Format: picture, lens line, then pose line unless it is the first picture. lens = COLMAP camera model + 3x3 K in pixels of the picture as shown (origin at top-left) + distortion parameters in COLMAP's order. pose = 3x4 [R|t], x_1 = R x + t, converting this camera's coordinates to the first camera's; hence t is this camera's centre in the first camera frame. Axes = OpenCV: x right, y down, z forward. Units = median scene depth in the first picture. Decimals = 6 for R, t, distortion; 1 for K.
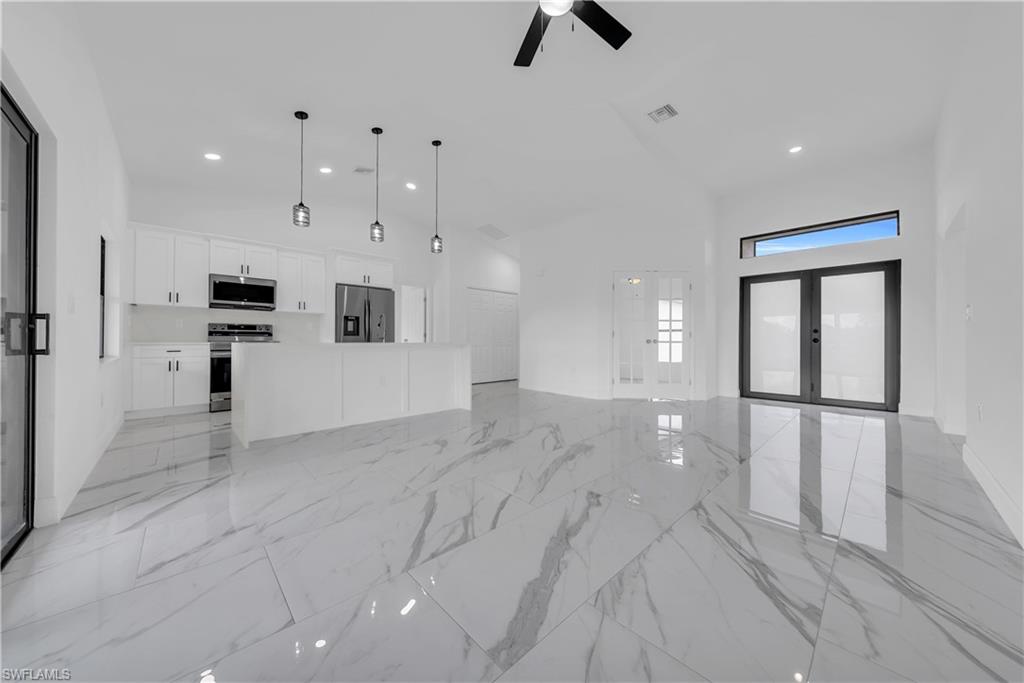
lens RADIAL K [[353.1, 0, 513.9], [0, 353.1, 339.4], [0, 0, 1]] dist [-0.002589, -0.000183]
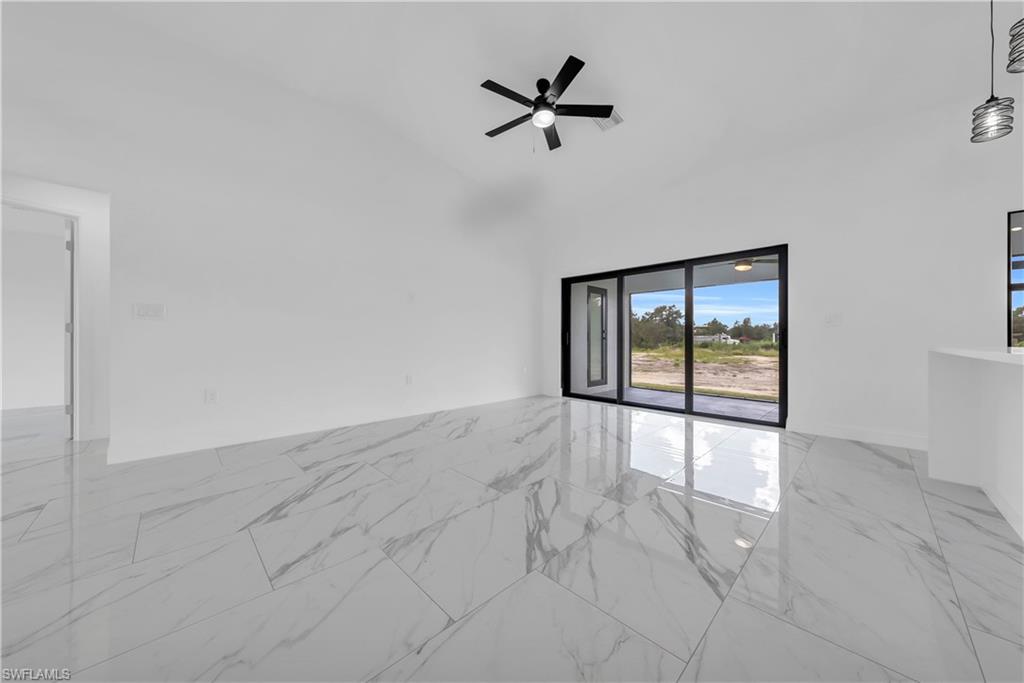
lens RADIAL K [[353.1, 0, 513.9], [0, 353.1, 339.4], [0, 0, 1]] dist [-0.002589, -0.000183]
pose [[-0.999931, -0.008033, -0.008543, 0.112956], [-0.008019, 0.999967, -0.001624, 0.004019], [0.008556, -0.001555, -0.999962, 1.091868]]
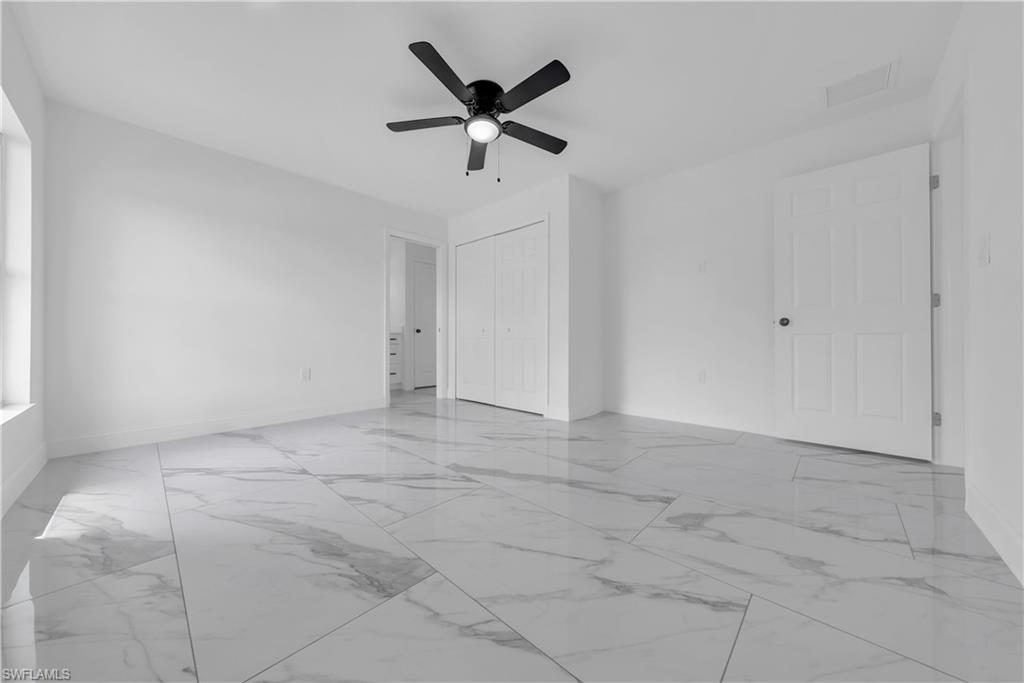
lens RADIAL K [[353.1, 0, 513.9], [0, 353.1, 339.4], [0, 0, 1]] dist [-0.002589, -0.000183]
pose [[0.057075, 0.006906, -0.998346, 0.498225], [-0.000355, 0.999976, 0.006896, 0.035828], [0.998370, -0.000039, 0.057076, 0.664670]]
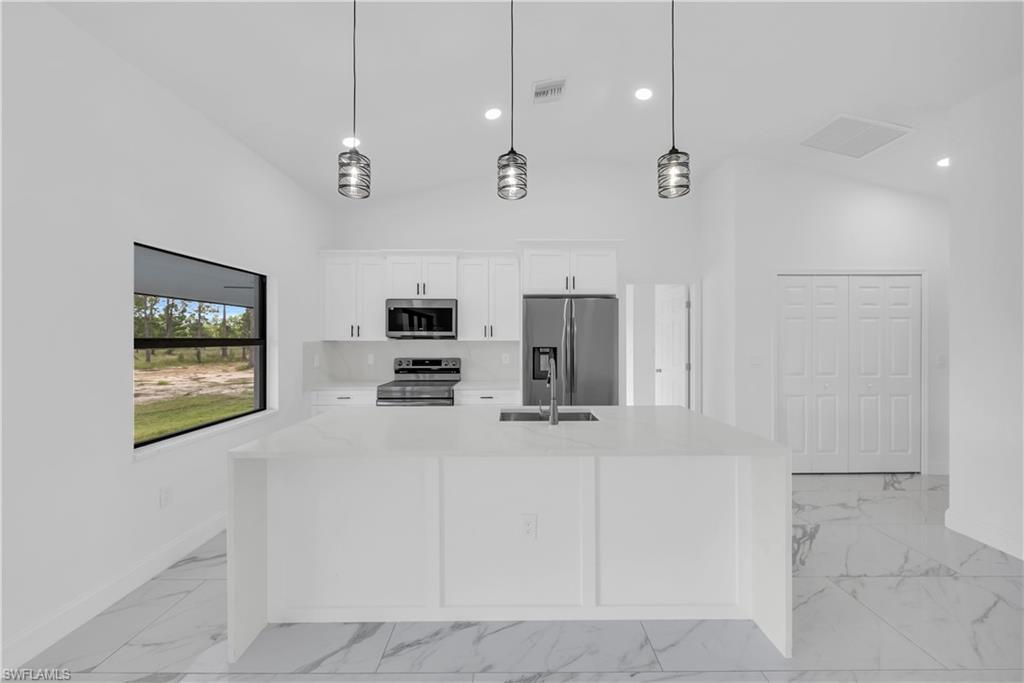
lens RADIAL K [[368.4, 0, 512.8], [0, 368.4, 339.1], [0, 0, 1]] dist [-0.009216, -0.000145]
pose [[0.725452, -0.004060, -0.688261, -0.070544], [0.005786, 0.999983, 0.000201, -0.088122], [0.688248, -0.004128, 0.725463, 0.553852]]
